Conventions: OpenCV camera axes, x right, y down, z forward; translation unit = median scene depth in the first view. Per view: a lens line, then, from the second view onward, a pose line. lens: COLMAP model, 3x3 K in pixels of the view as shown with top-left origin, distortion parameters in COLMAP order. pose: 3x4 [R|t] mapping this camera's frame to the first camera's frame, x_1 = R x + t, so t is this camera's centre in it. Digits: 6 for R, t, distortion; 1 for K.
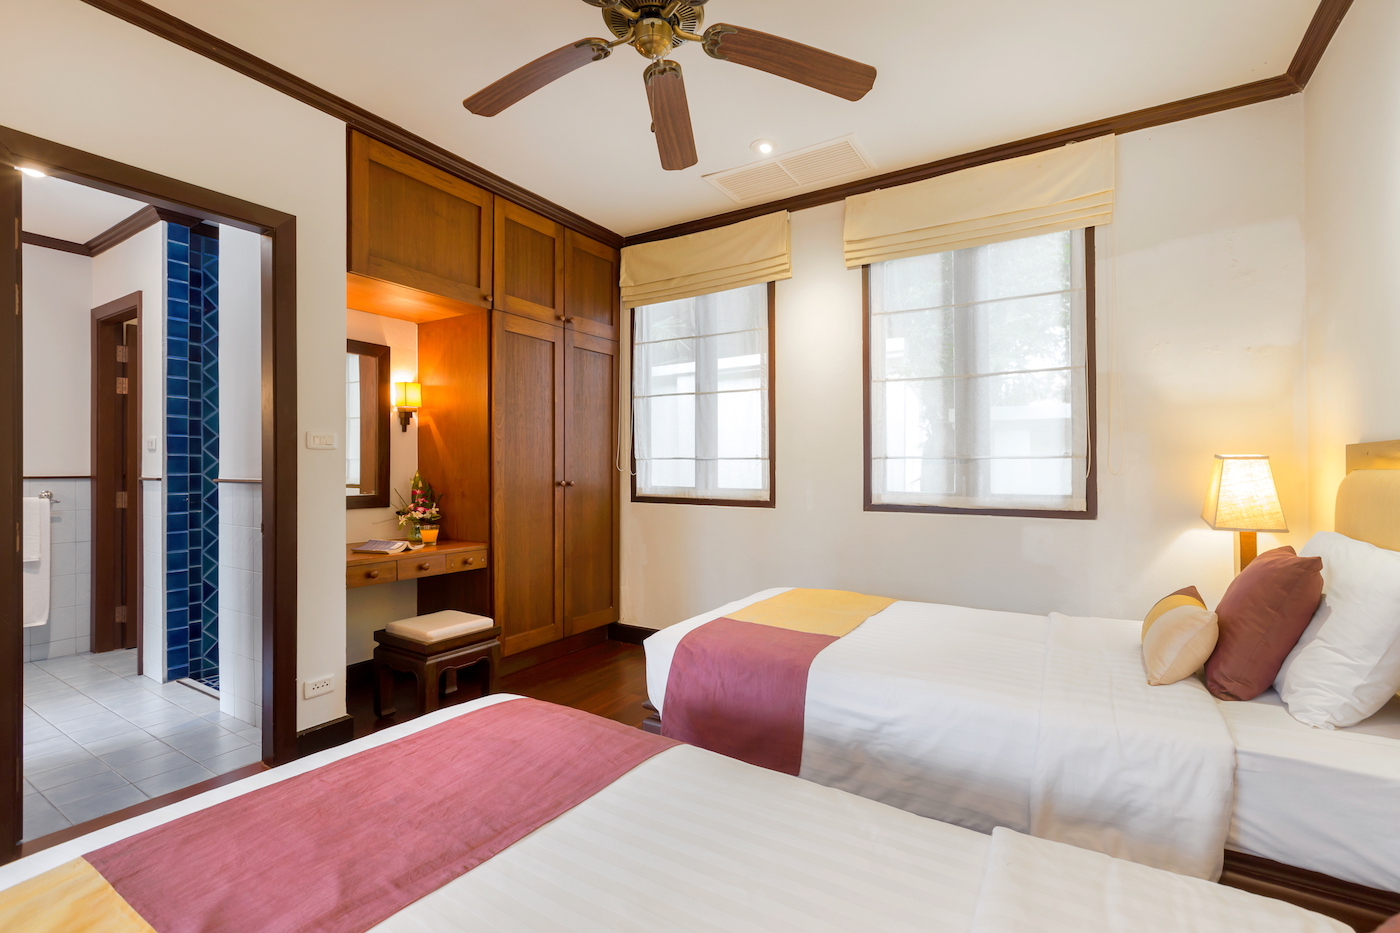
lens RADIAL K [[627.8, 0, 689.7], [0, 627.8, 455.6], [0, 0, 1]] dist [0.000952, 0.000216]
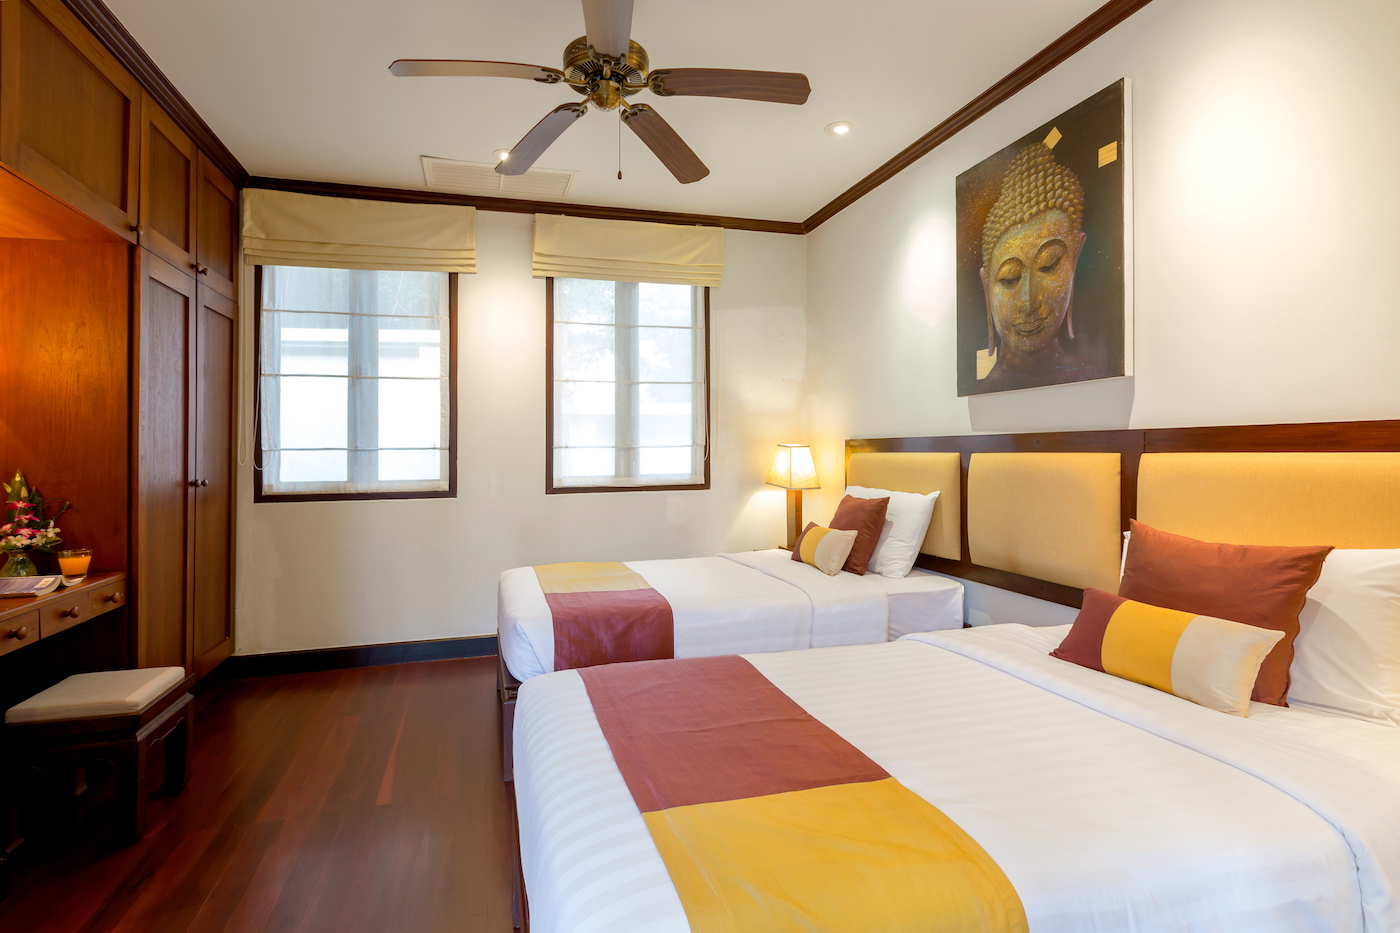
lens RADIAL K [[627.8, 0, 689.7], [0, 627.8, 455.6], [0, 0, 1]] dist [0.000952, 0.000216]
pose [[0.678286, -0.016528, 0.734612, -0.366243], [-0.001089, 0.999723, 0.023498, -0.008532], [-0.734797, -0.016738, 0.678081, 0.037262]]
